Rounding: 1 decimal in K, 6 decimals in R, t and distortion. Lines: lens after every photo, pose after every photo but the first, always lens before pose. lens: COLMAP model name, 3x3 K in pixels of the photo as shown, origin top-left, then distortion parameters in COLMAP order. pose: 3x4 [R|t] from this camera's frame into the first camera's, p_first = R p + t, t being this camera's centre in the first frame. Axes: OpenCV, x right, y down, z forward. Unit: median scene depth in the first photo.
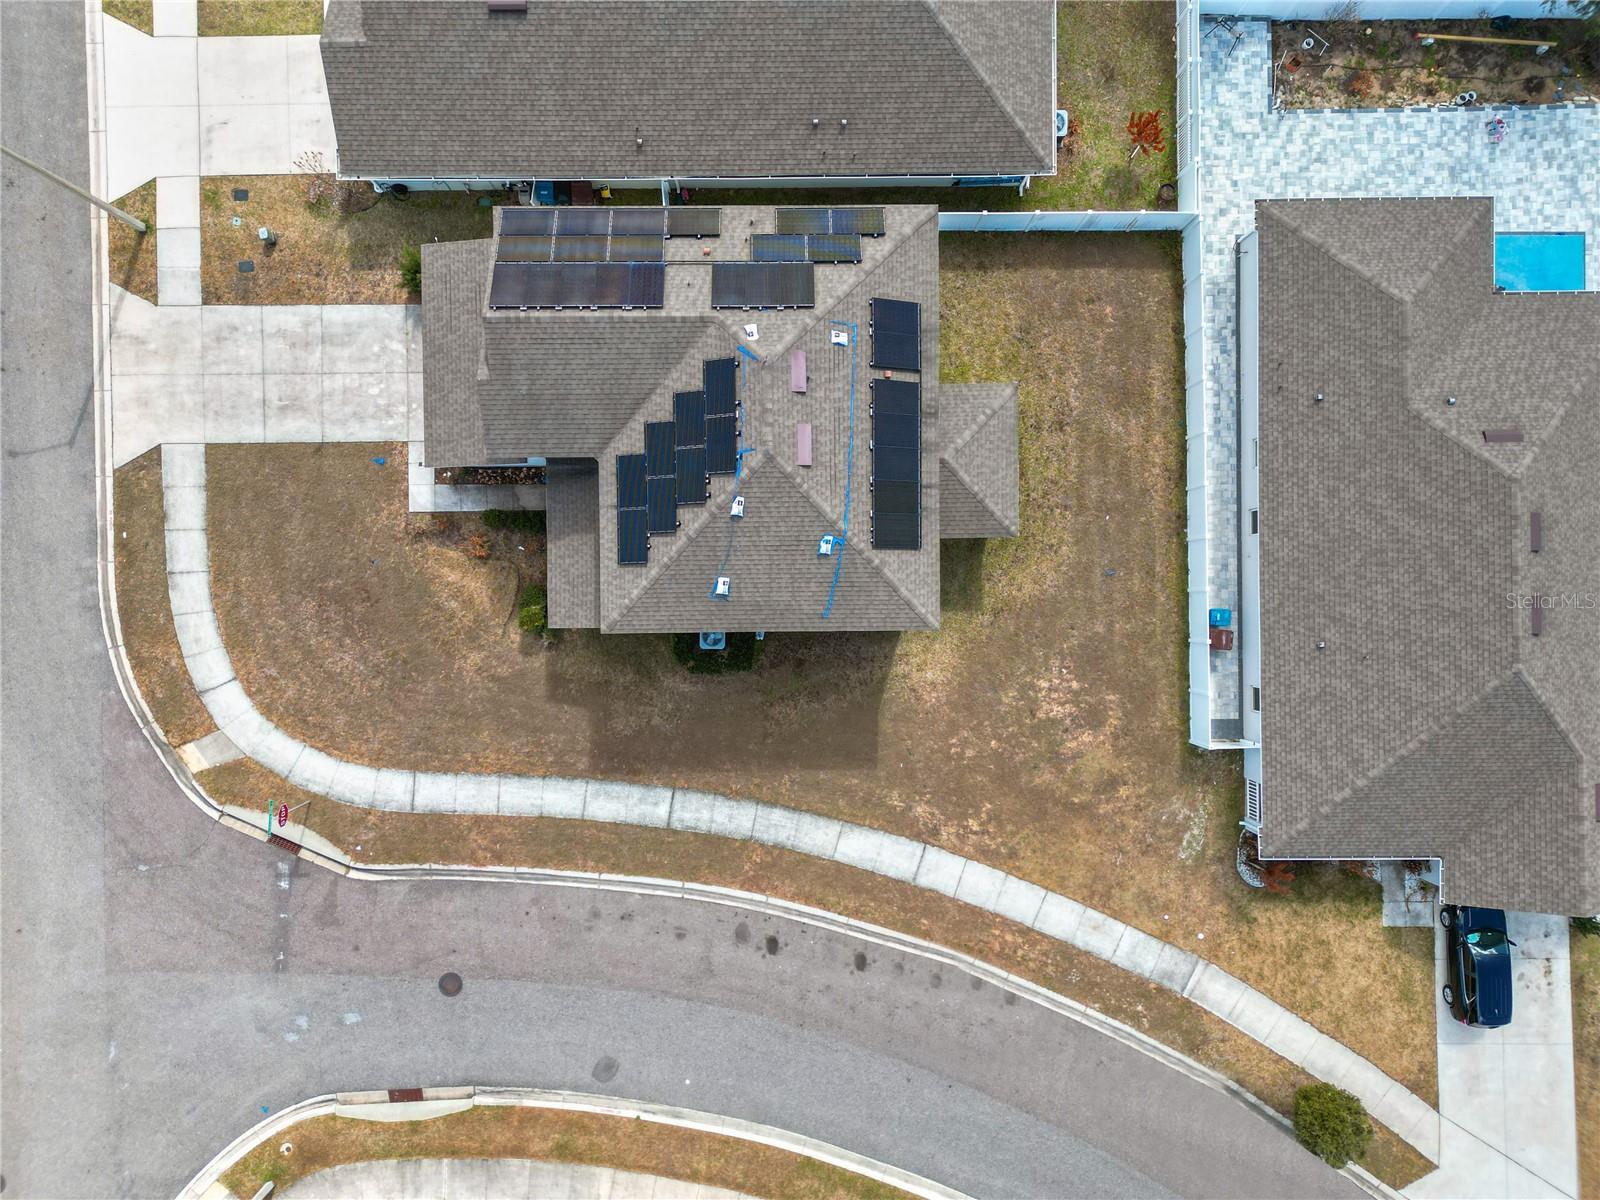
lens RADIAL K [[1117.7, 0, 798.0], [0, 1117.7, 602.2], [0, 0, 1]] dist [0.084182, -0.090221]
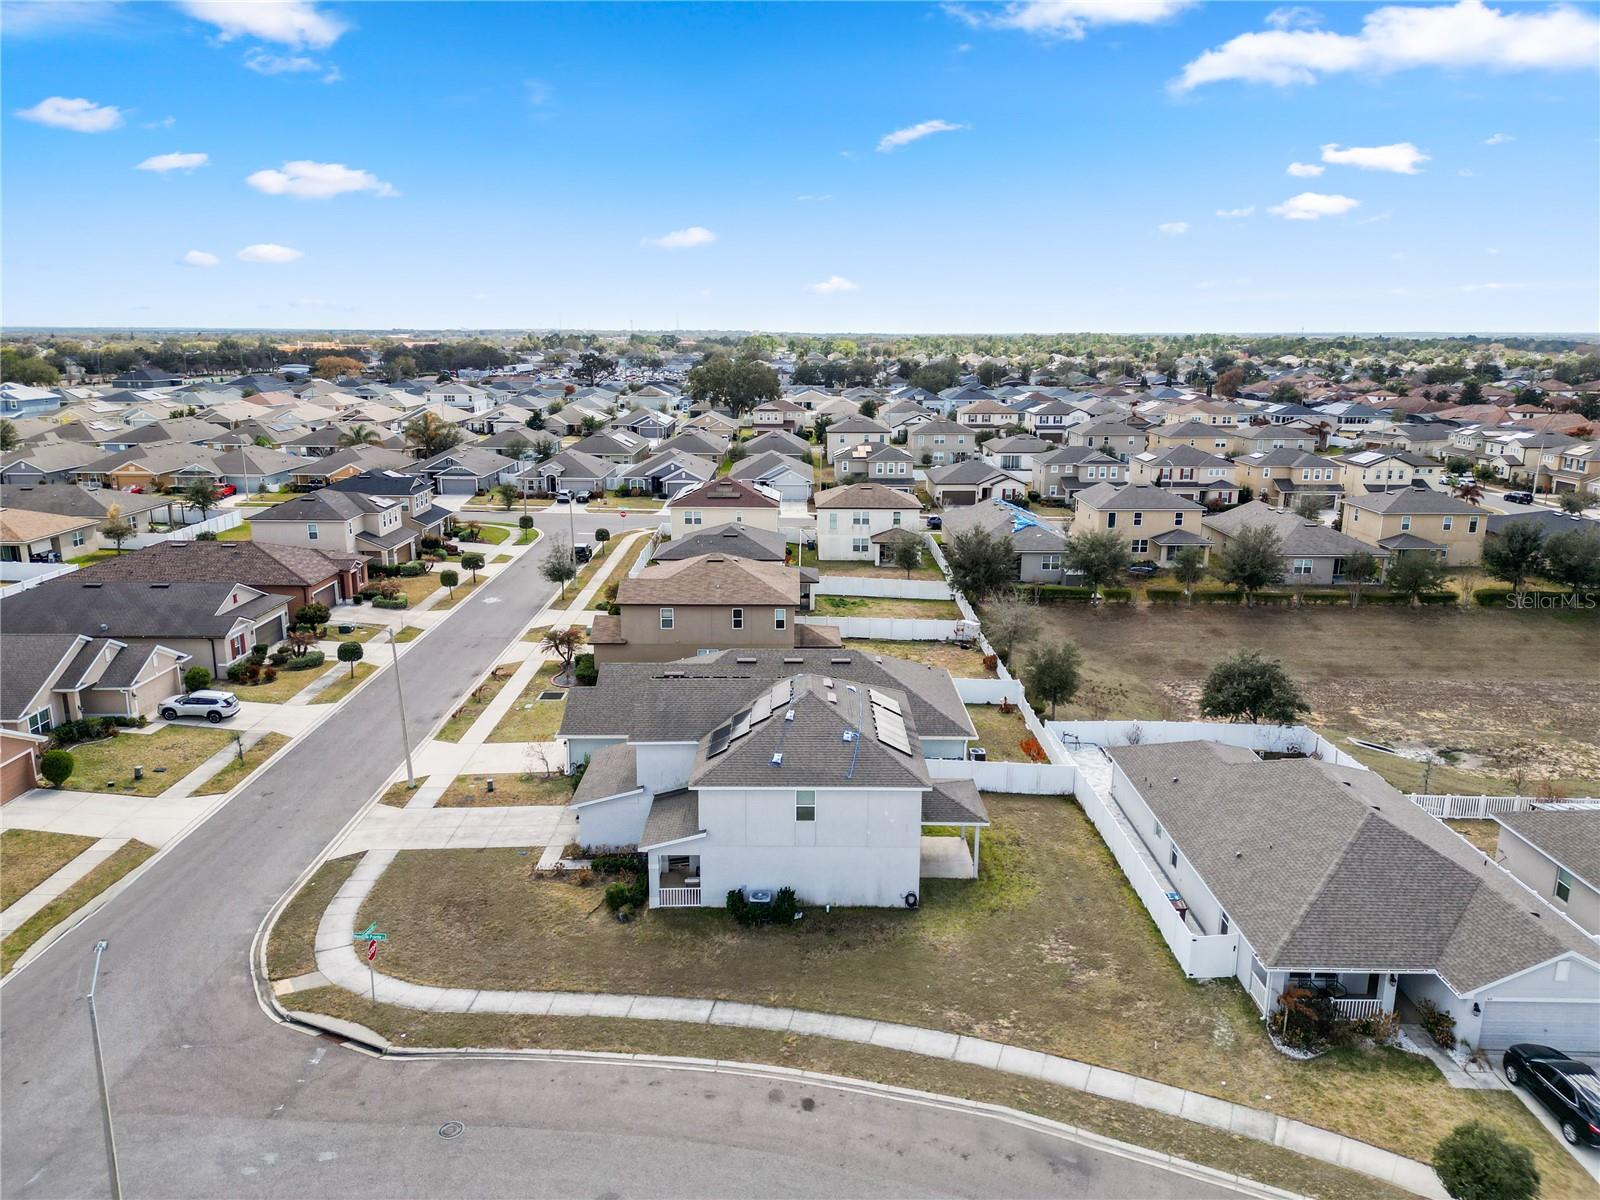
lens RADIAL K [[1117.7, 0, 798.0], [0, 1117.7, 602.2], [0, 0, 1]] dist [0.084182, -0.090221]
pose [[0.999915, -0.003906, -0.012472, -0.017994], [-0.011217, 0.233178, -0.972369, 1.119076], [0.006707, 0.972426, 0.233114, 0.384354]]
